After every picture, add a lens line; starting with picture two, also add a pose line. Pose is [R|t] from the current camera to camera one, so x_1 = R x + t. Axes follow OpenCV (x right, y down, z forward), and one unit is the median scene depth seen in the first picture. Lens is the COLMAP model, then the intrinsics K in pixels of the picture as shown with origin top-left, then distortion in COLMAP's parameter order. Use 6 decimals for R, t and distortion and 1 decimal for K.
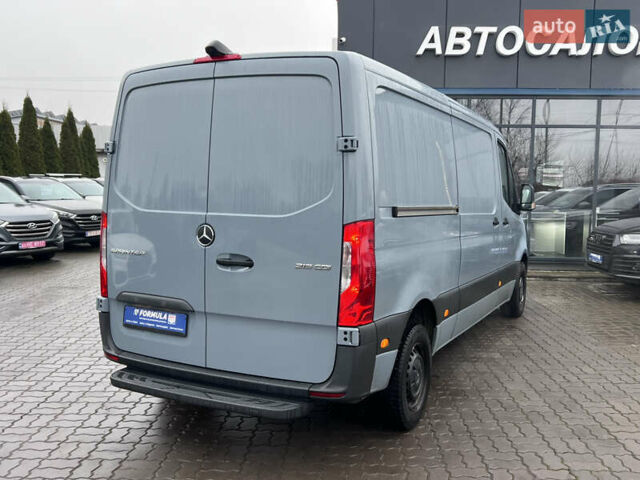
lens RADIAL K [[624.1, 0, 321.3], [0, 624.1, 248.5], [0, 0, 1]] dist [0.002489, 0.004224]
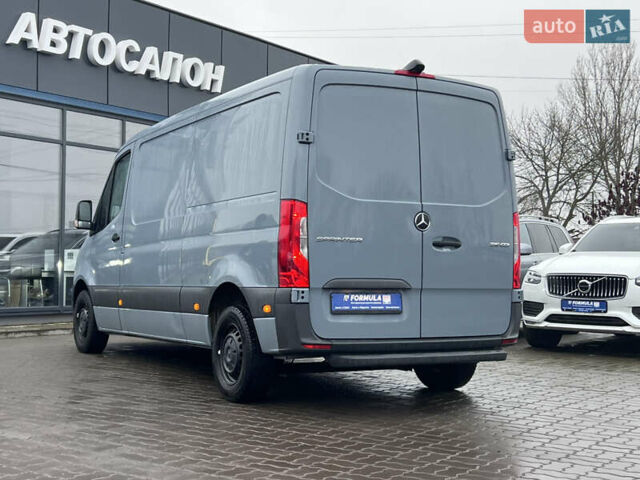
lens RADIAL K [[931.8, 0, 321.3], [0, 931.8, 253.3], [0, 0, 1]] dist [0.102038, -0.102863]
pose [[0.557323, 0.008731, 0.830250, -0.734749], [0.073254, 0.995528, -0.059643, 0.054037], [-0.827058, 0.094059, 0.554191, 0.081550]]
